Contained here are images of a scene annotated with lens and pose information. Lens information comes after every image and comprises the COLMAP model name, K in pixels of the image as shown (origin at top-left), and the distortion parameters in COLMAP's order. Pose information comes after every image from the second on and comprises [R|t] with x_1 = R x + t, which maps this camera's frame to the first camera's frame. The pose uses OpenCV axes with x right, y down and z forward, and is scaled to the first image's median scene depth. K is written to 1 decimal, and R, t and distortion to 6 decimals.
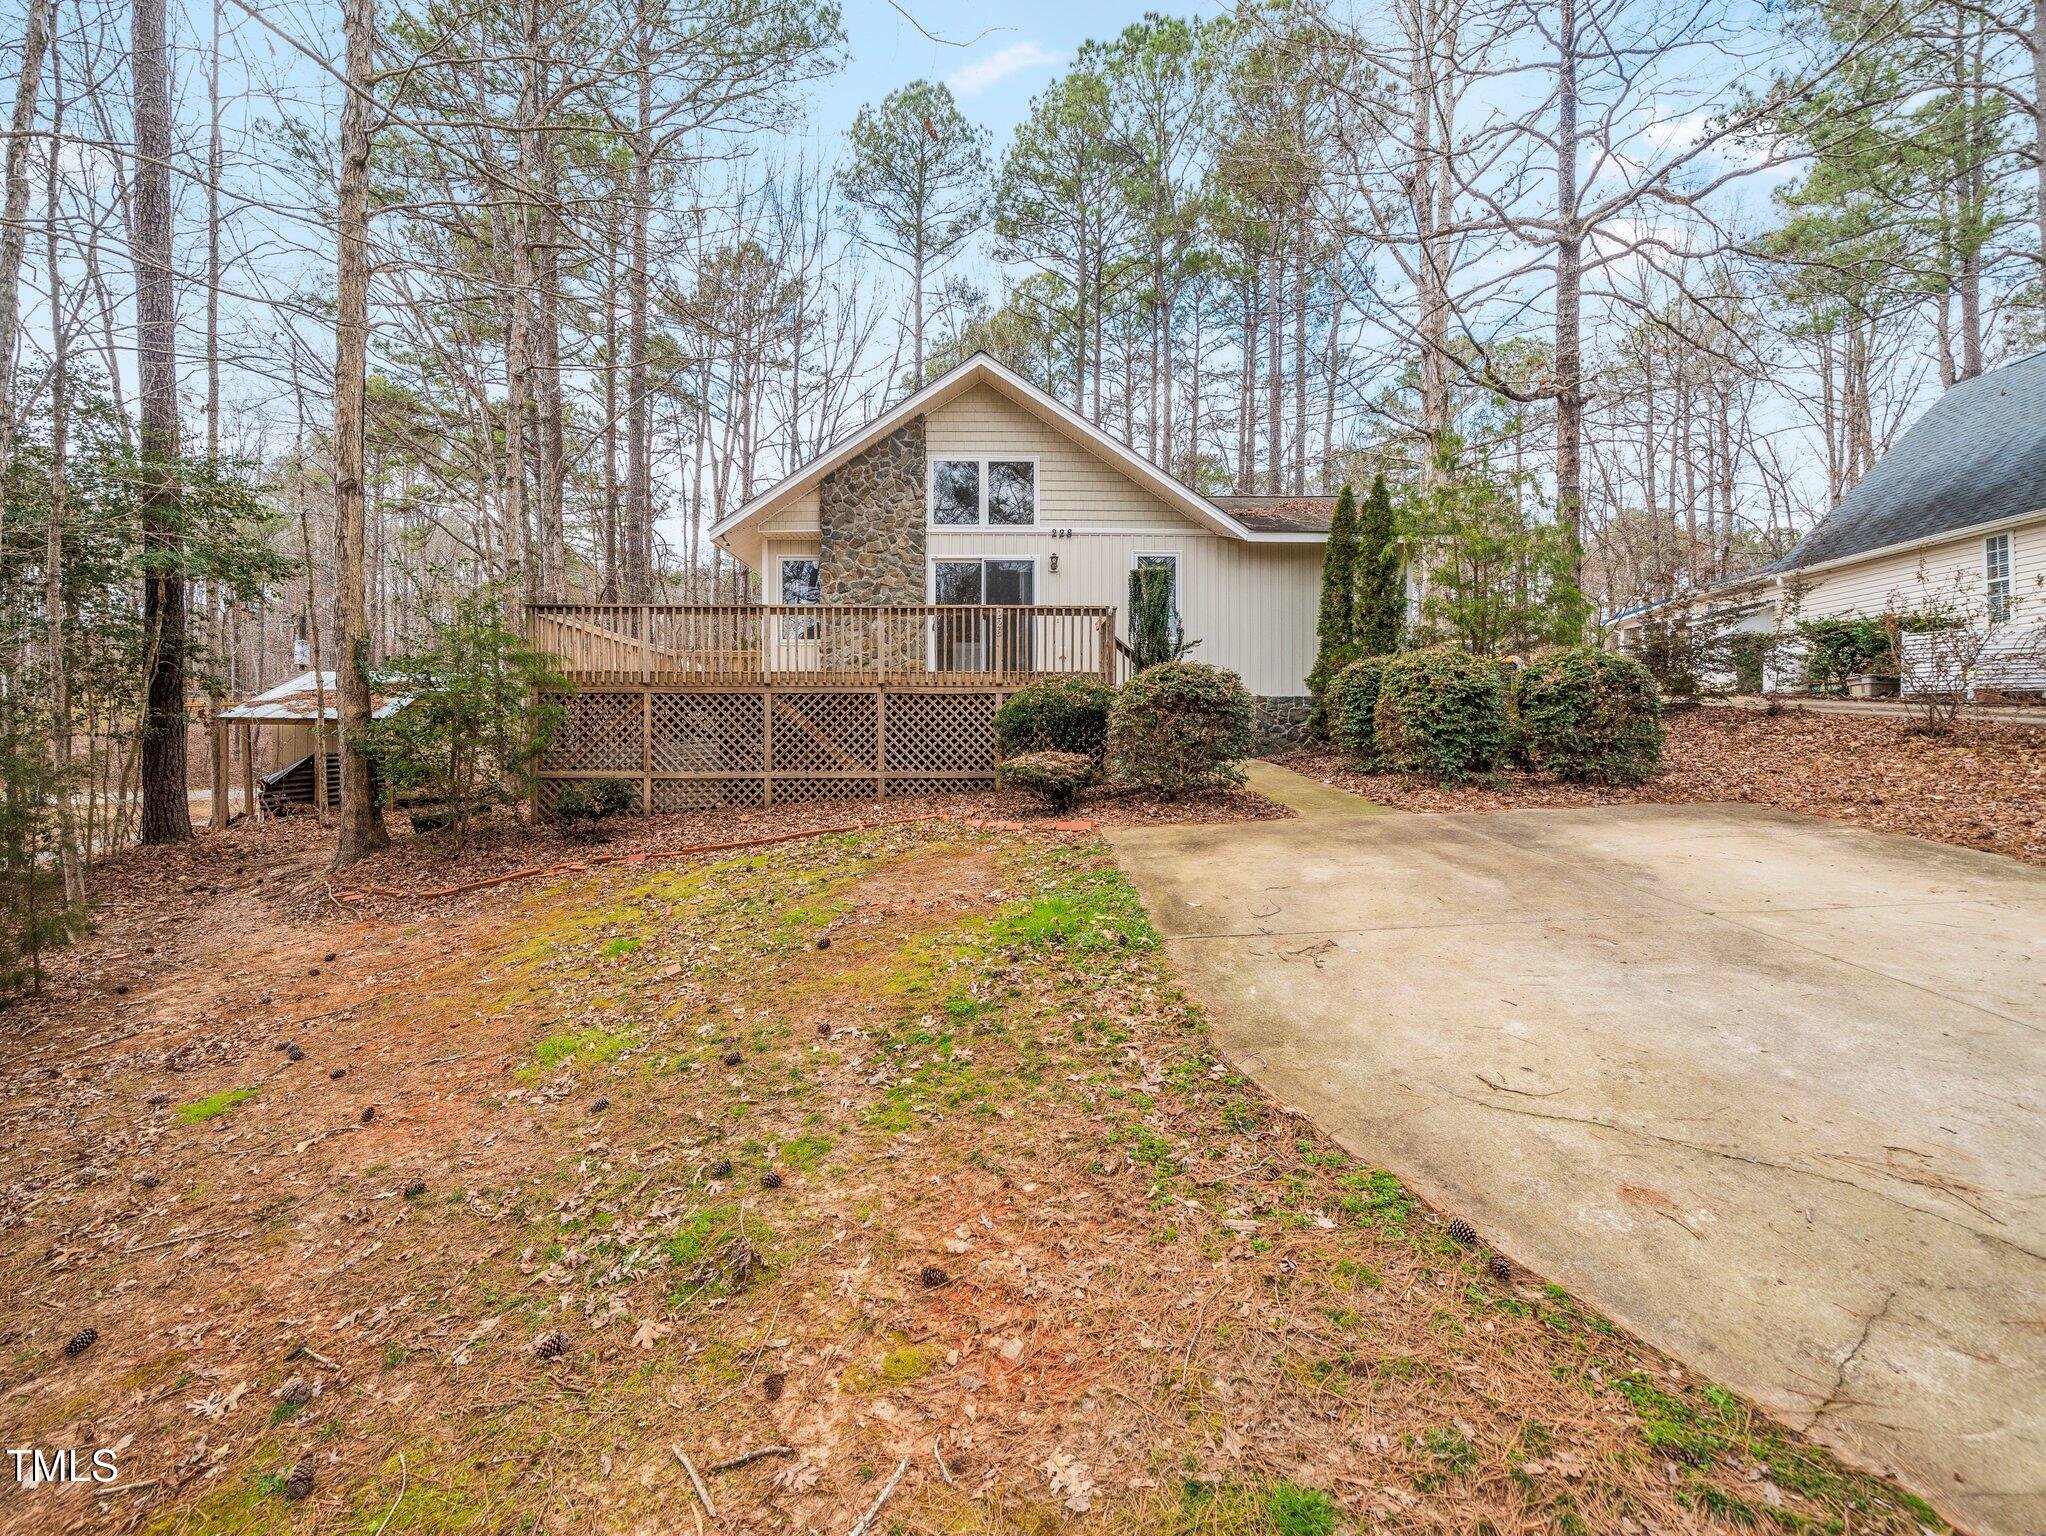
lens RADIAL K [[871.3, 0, 1024.6], [0, 871.3, 771.5], [0, 0, 1]] dist [-0.001924, -0.000583]
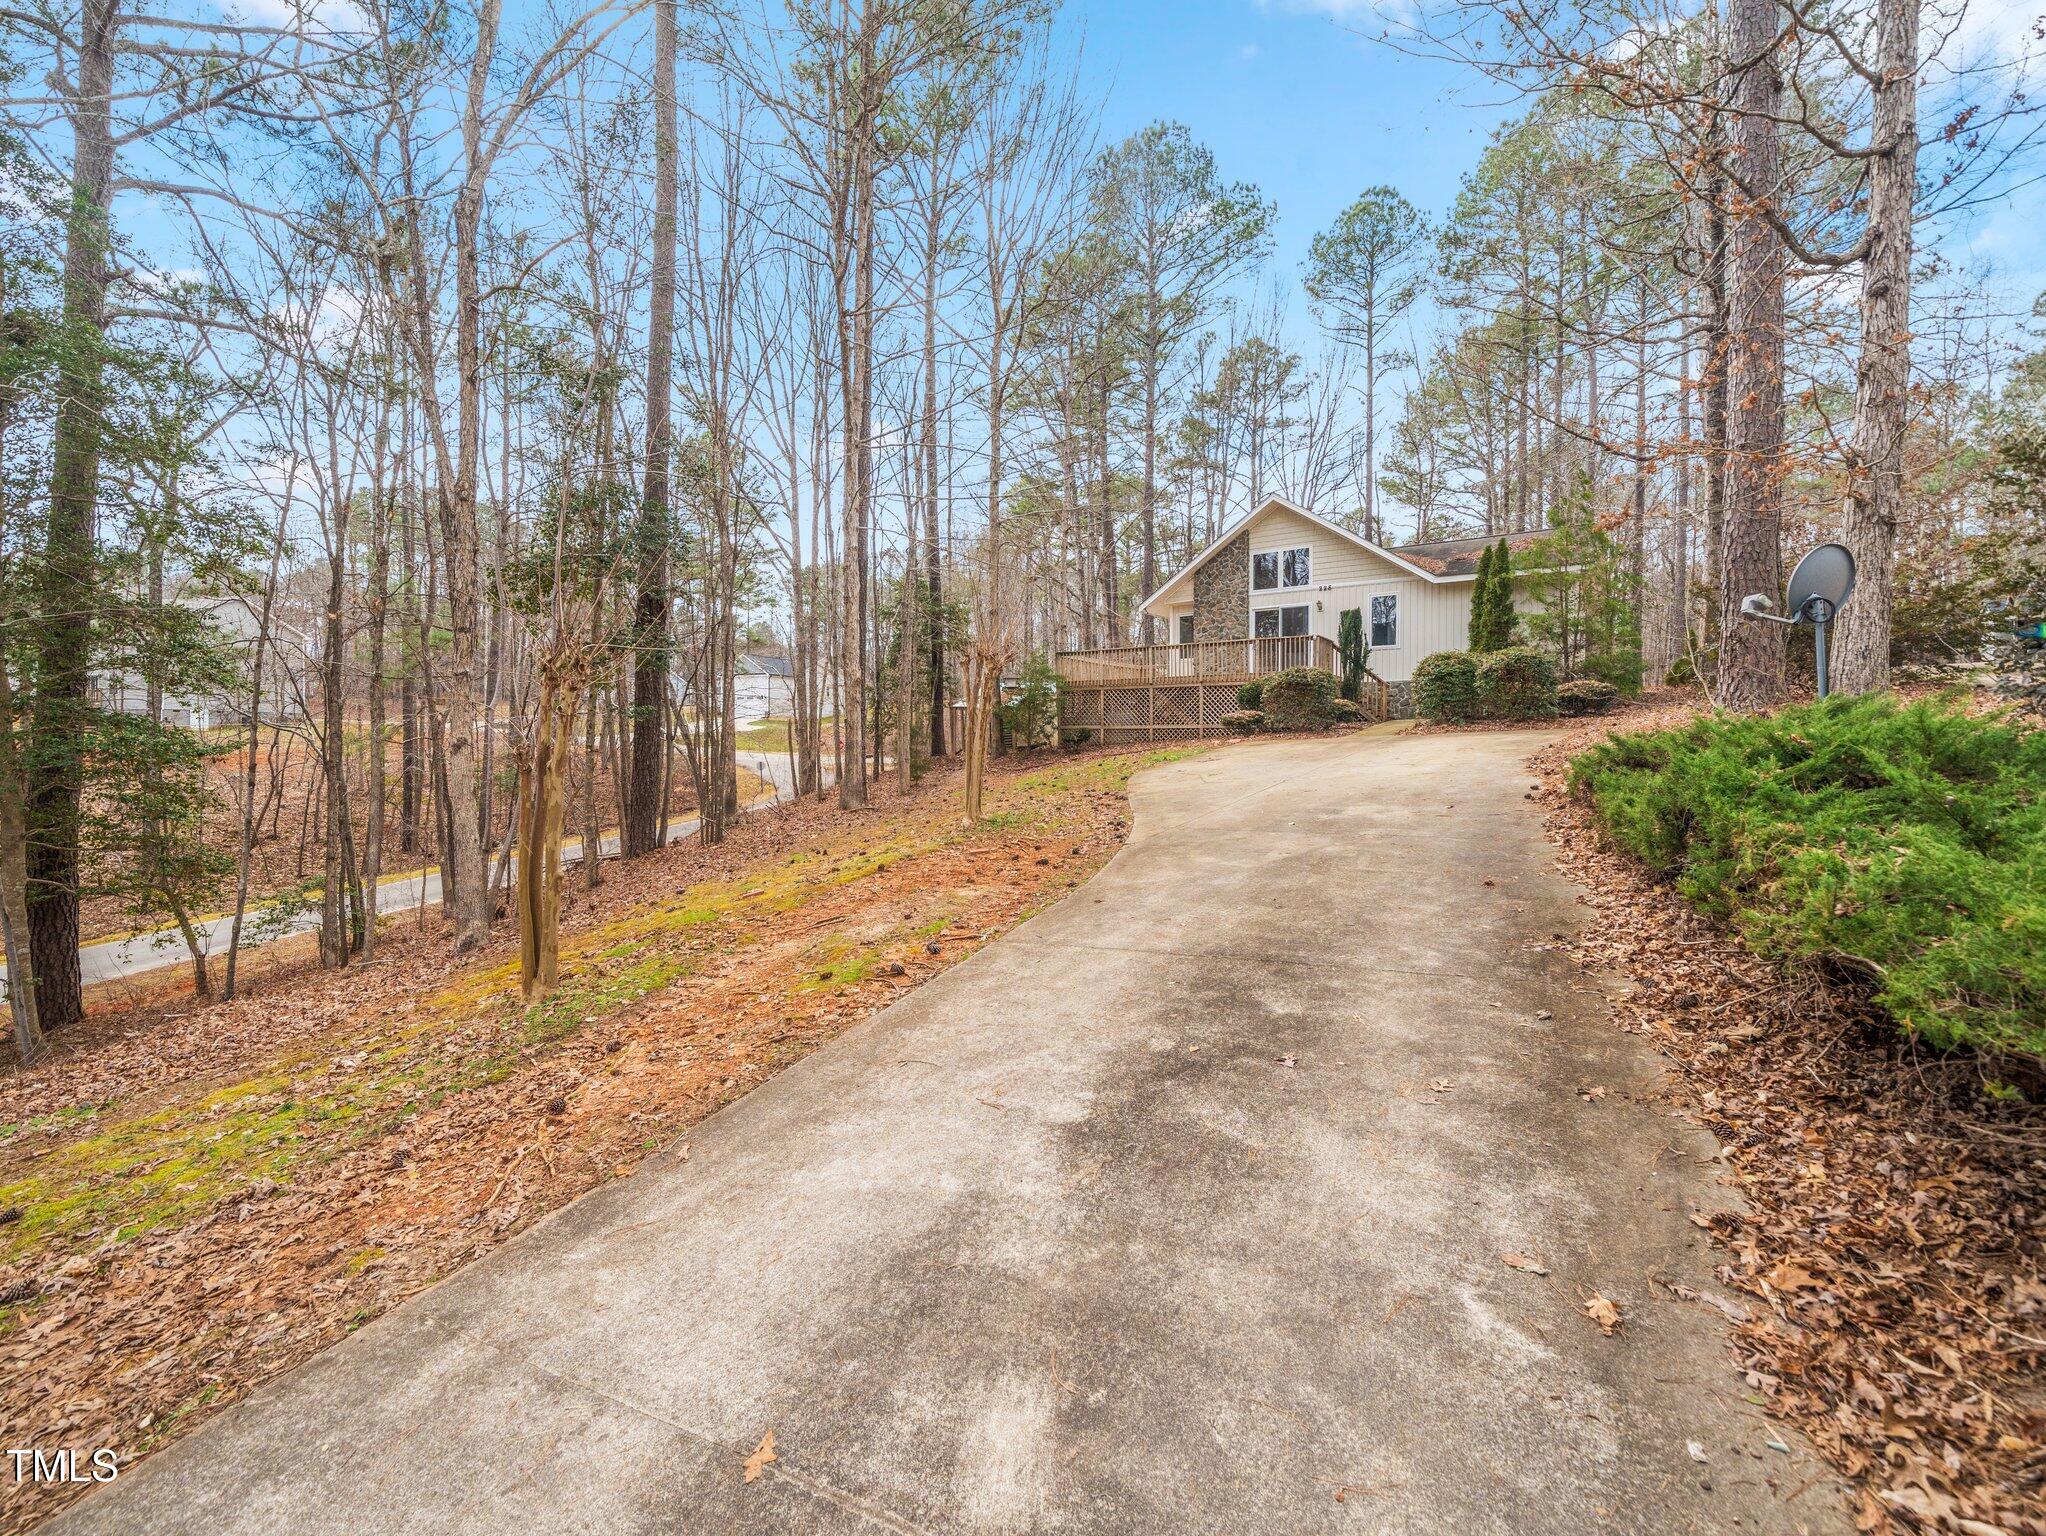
lens RADIAL K [[871.3, 0, 1024.6], [0, 871.3, 771.5], [0, 0, 1]] dist [-0.001924, -0.000583]
pose [[0.804994, 0.019829, -0.592952, 0.585103], [-0.019469, 0.999786, 0.007003, 0.084967], [0.592964, 0.005906, 0.805208, -0.716339]]
